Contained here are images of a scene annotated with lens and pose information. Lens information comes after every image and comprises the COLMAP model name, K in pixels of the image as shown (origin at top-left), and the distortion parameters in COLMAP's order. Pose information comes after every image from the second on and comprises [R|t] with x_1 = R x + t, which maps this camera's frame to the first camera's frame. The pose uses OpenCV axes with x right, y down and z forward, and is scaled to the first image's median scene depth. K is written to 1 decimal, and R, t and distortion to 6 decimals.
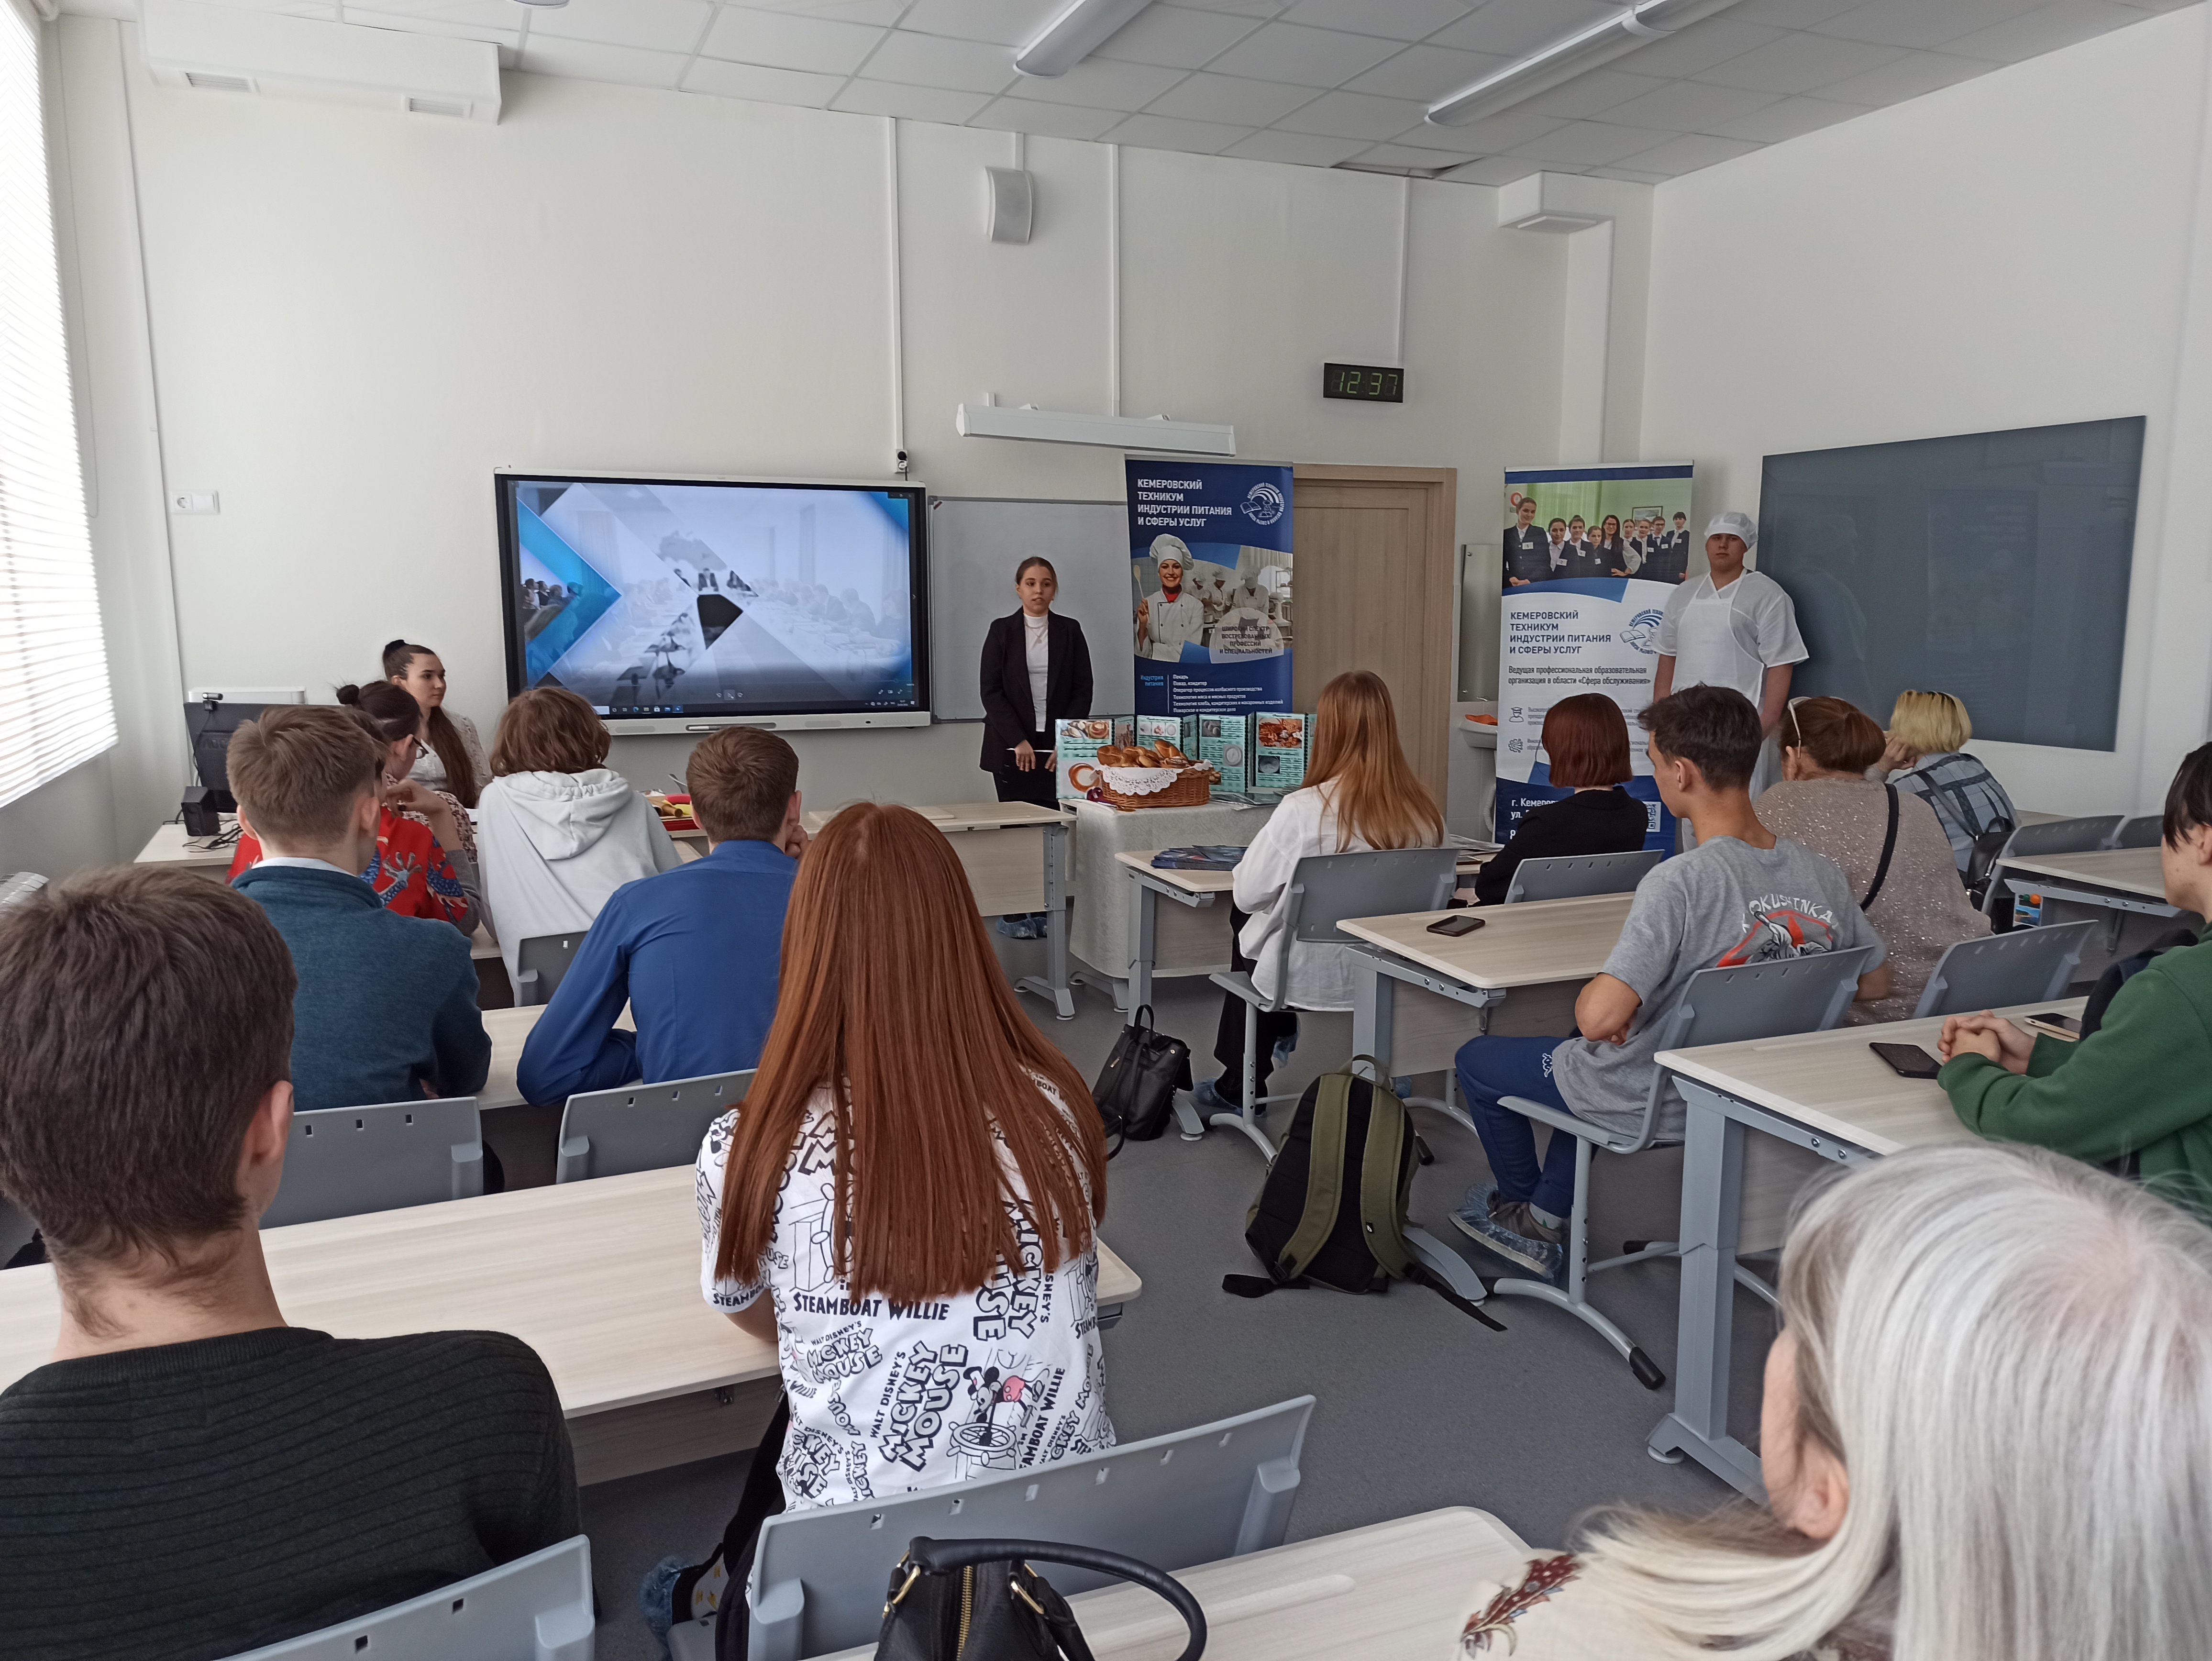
lens RADIAL K [[1620.4, 0, 1114.7], [0, 1620.4, 844.3], [0, 0, 1]] dist [0.065646, -0.046968]
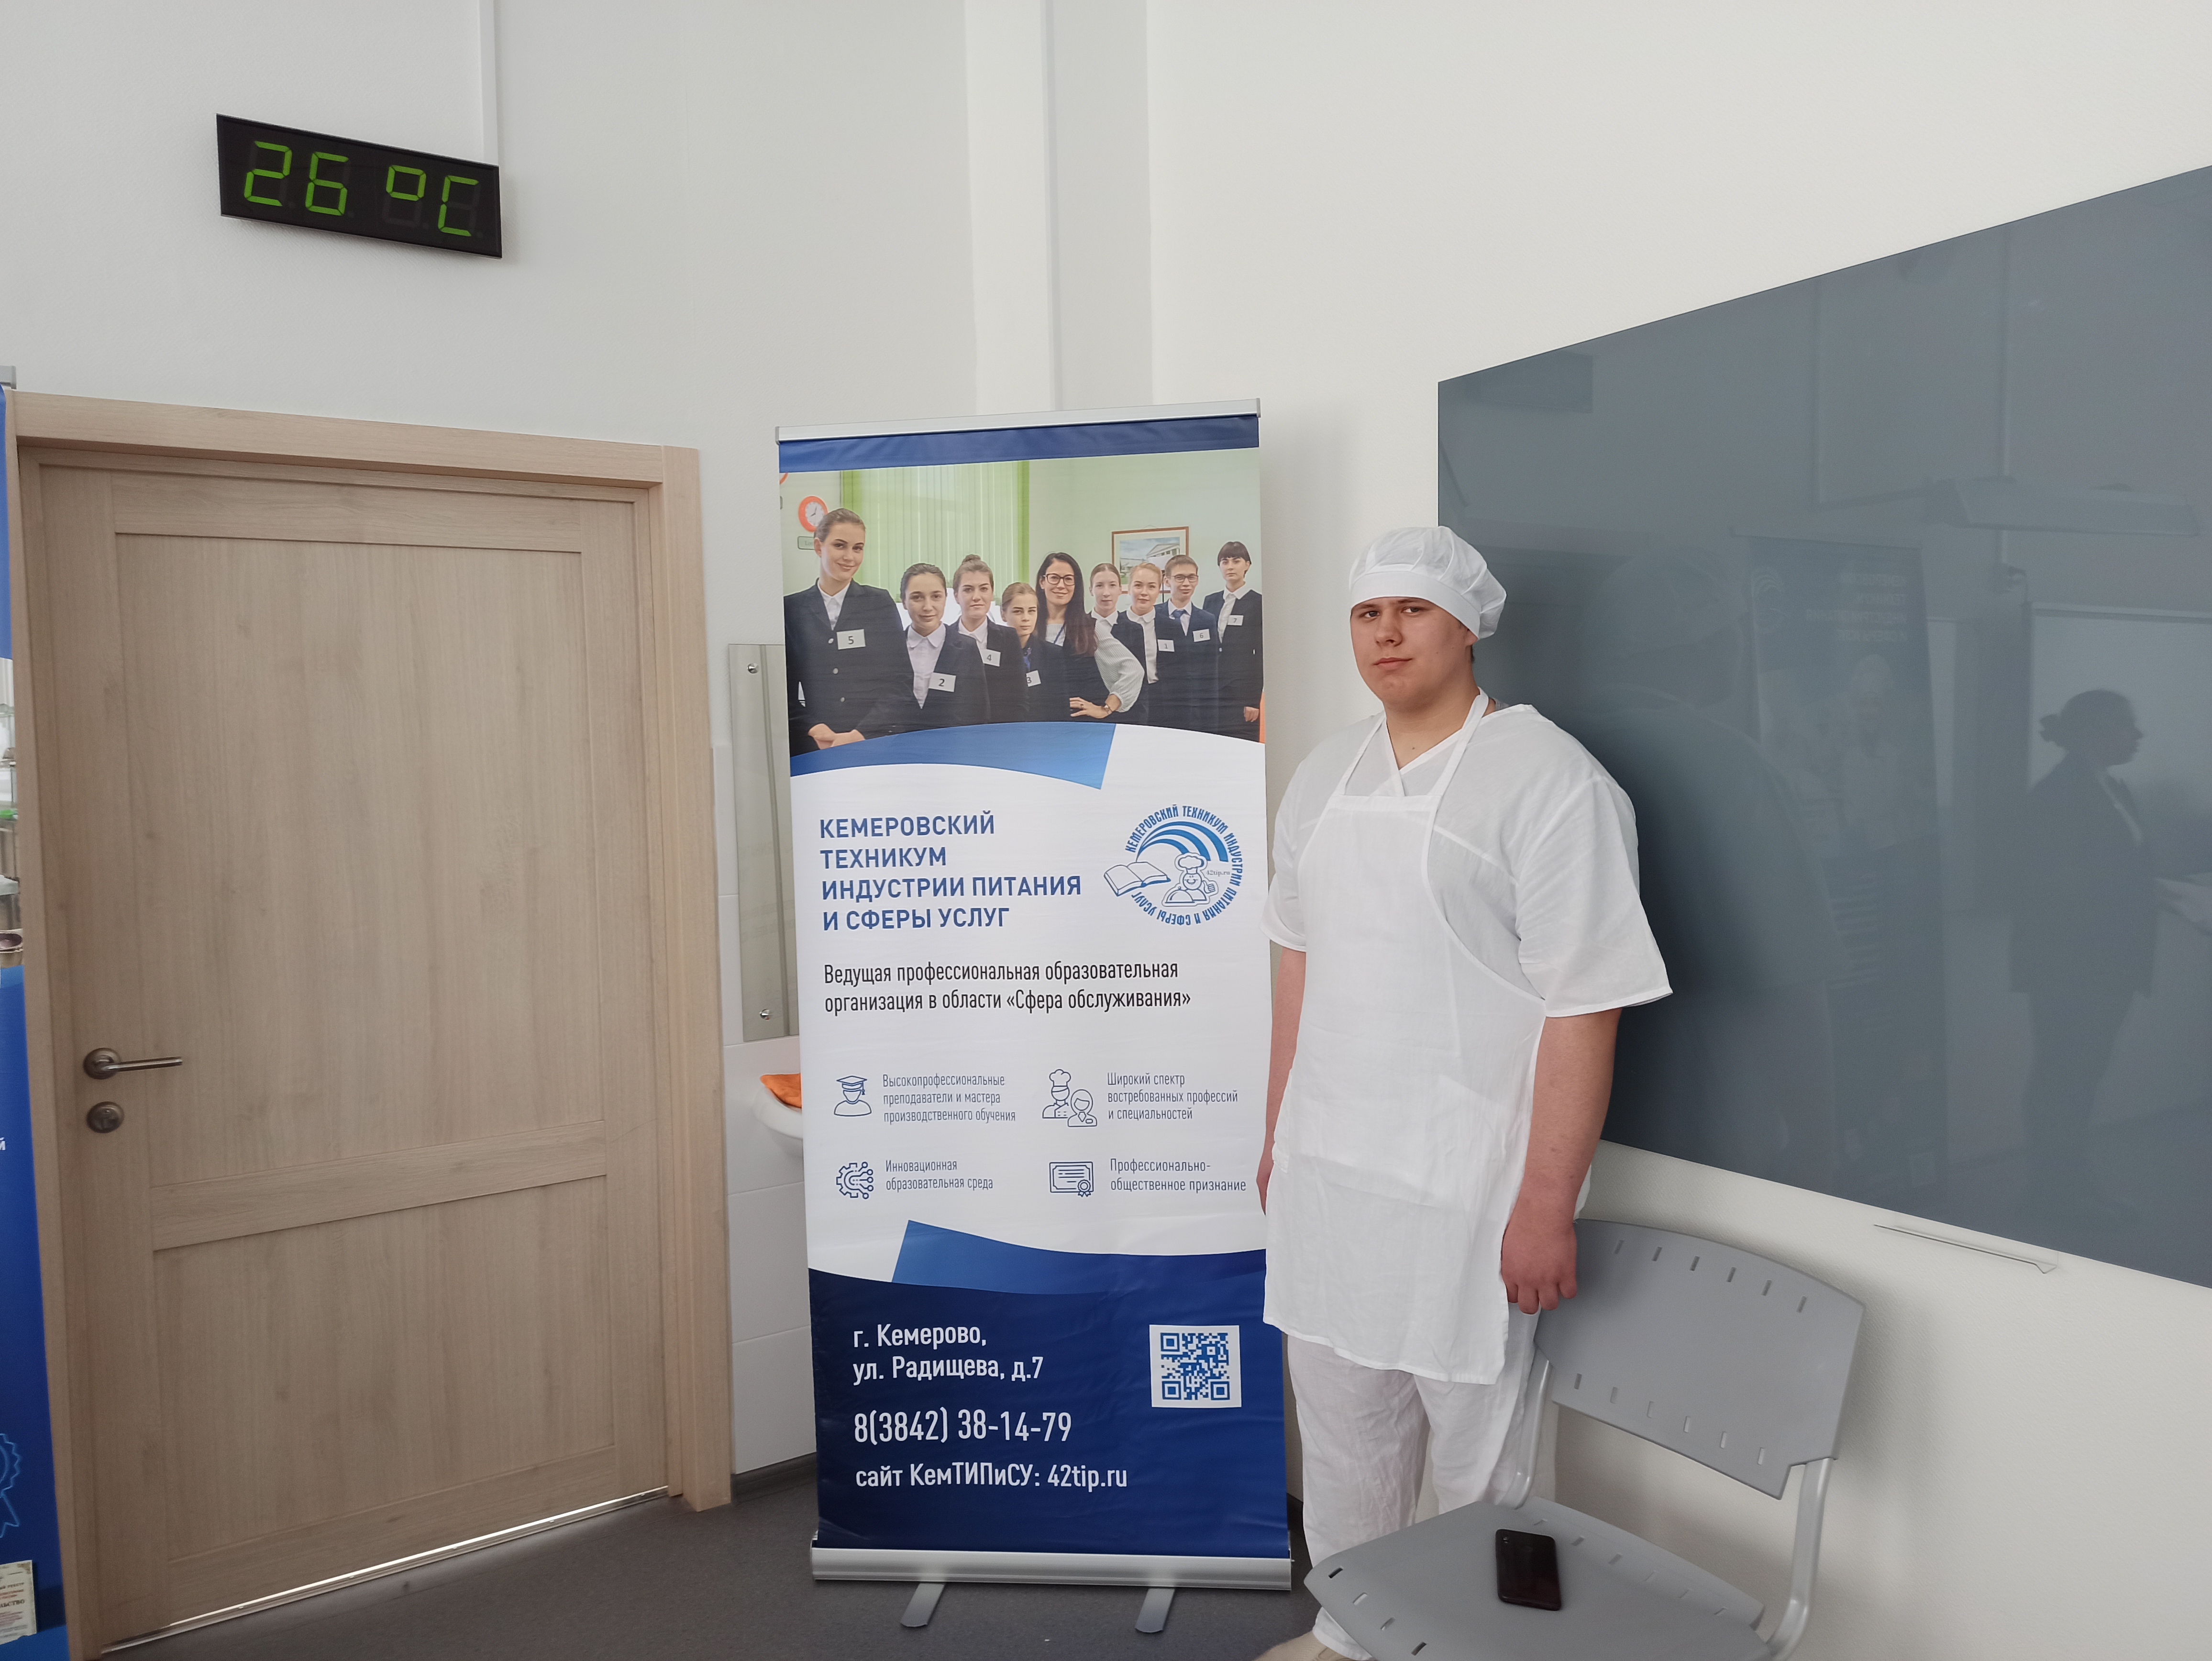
lens RADIAL K [[1620.4, 0, 1114.7], [0, 1620.4, 844.3], [0, 0, 1]] dist [0.065646, -0.046968]
pose [[0.984277, -0.033165, 0.173488, 0.251992], [0.048423, 0.995249, -0.084466, -0.105728], [-0.169862, 0.091538, 0.981207, 0.649117]]
